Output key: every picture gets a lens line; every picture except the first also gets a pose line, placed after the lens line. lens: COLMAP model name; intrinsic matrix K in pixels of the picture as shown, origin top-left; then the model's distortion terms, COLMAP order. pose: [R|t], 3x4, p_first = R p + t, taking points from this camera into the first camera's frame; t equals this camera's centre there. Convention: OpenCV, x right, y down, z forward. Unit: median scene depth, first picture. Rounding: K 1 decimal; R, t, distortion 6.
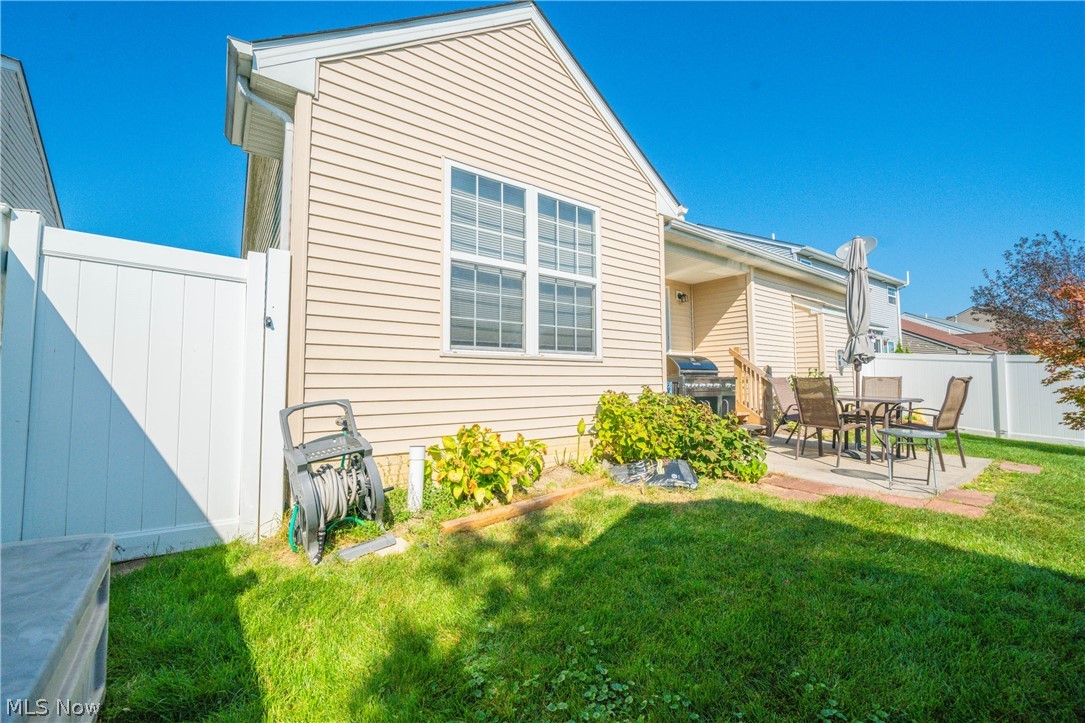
lens RADIAL K [[454.0, 0, 531.6], [0, 454.0, 358.4], [0, 0, 1]] dist [-0.001890, -0.000246]
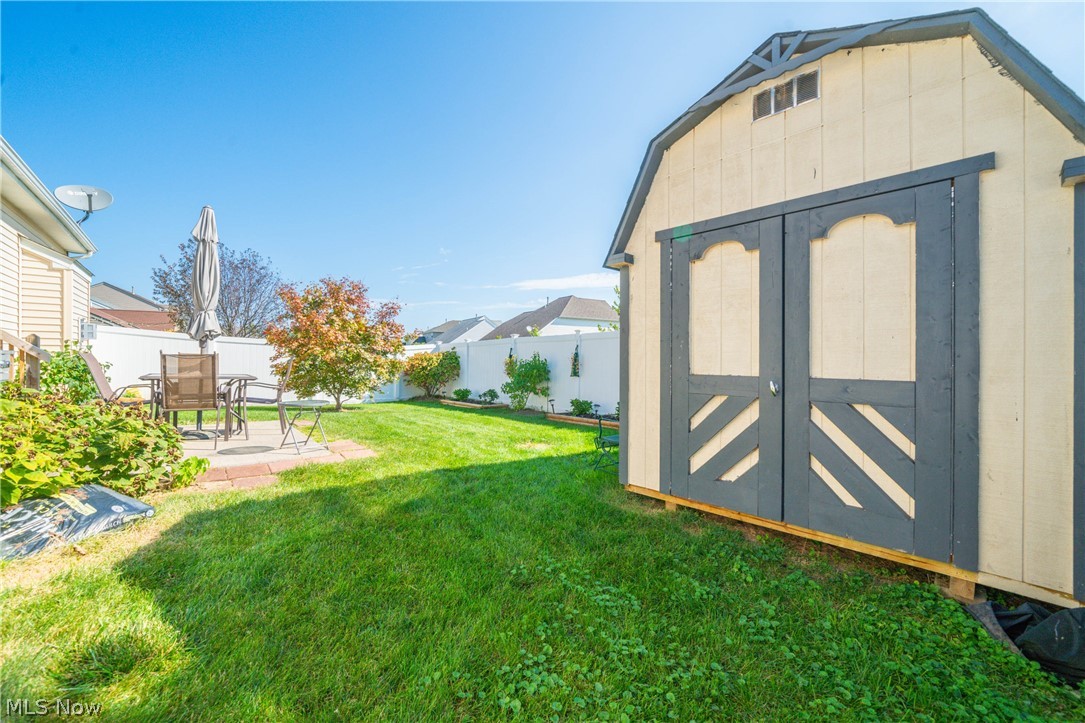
lens RADIAL K [[454.0, 0, 531.6], [0, 454.0, 358.4], [0, 0, 1]] dist [-0.001890, -0.000246]
pose [[-0.091173, 0.004113, 0.995827, -0.355135], [-0.058333, 0.998252, -0.009464, 0.023435], [-0.994125, -0.058952, -0.090774, 0.484274]]
